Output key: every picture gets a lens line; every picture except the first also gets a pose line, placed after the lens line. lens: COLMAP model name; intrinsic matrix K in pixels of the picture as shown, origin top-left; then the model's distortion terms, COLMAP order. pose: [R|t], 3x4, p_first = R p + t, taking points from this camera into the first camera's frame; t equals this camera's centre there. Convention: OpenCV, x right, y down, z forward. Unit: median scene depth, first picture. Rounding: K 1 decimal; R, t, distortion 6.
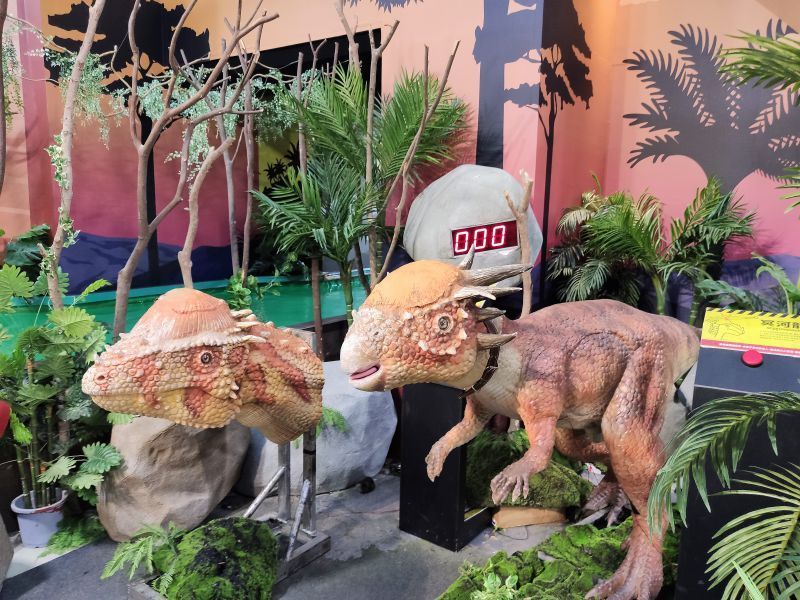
lens RADIAL K [[608.8, 0, 398.8], [0, 608.8, 287.1], [0, 0, 1]] dist [0.019190, -0.031192]
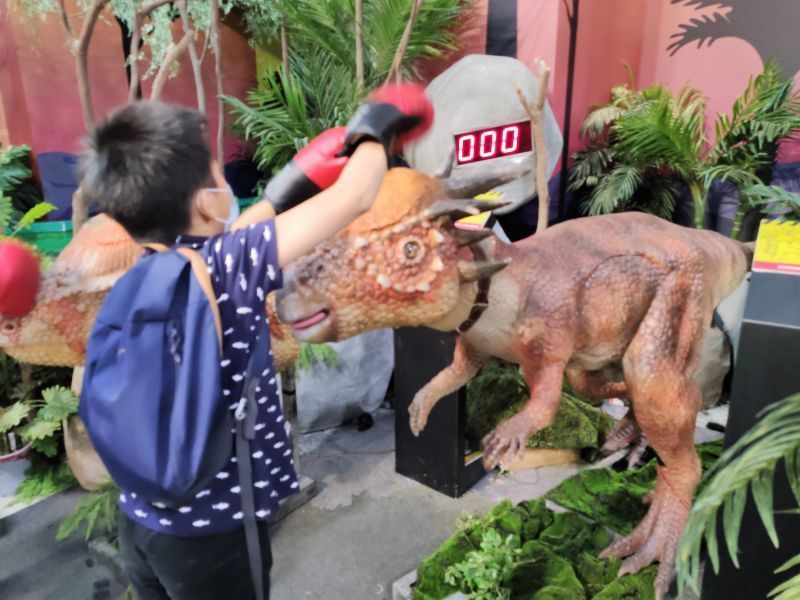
lens RADIAL K [[608.8, 0, 397.4], [0, 608.8, 293.9], [0, 0, 1]] dist [0.019190, -0.031192]
pose [[0.998621, -0.018671, -0.049069, 0.052247], [0.025614, 0.989110, 0.144930, 0.001631], [0.045829, -0.145987, 0.988224, 0.136706]]
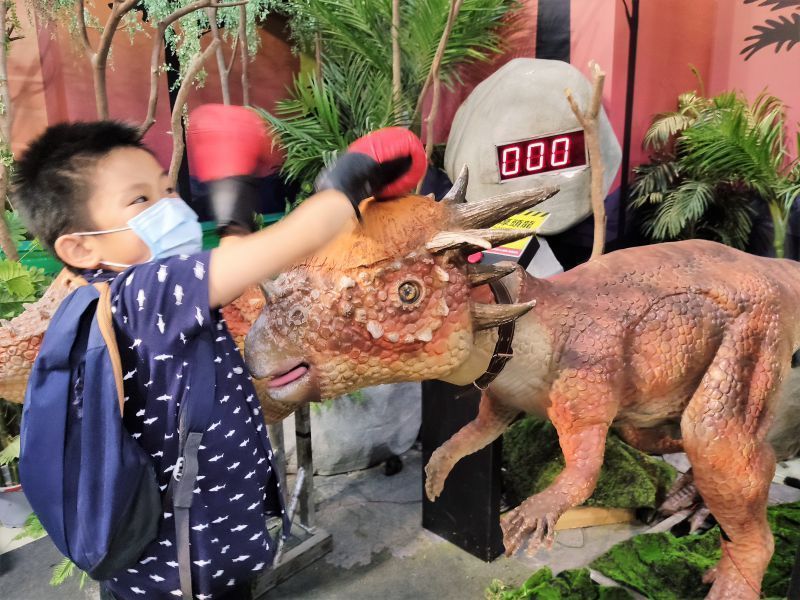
lens RADIAL K [[641.8, 0, 402.7], [0, 641.8, 297.6], [0, 0, 1]] dist [-0.050353, -0.005452]
pose [[0.991333, -0.004726, -0.131288, 0.085286], [0.021197, 0.992013, 0.124345, -0.008885], [0.129651, -0.126050, 0.983515, 0.201949]]
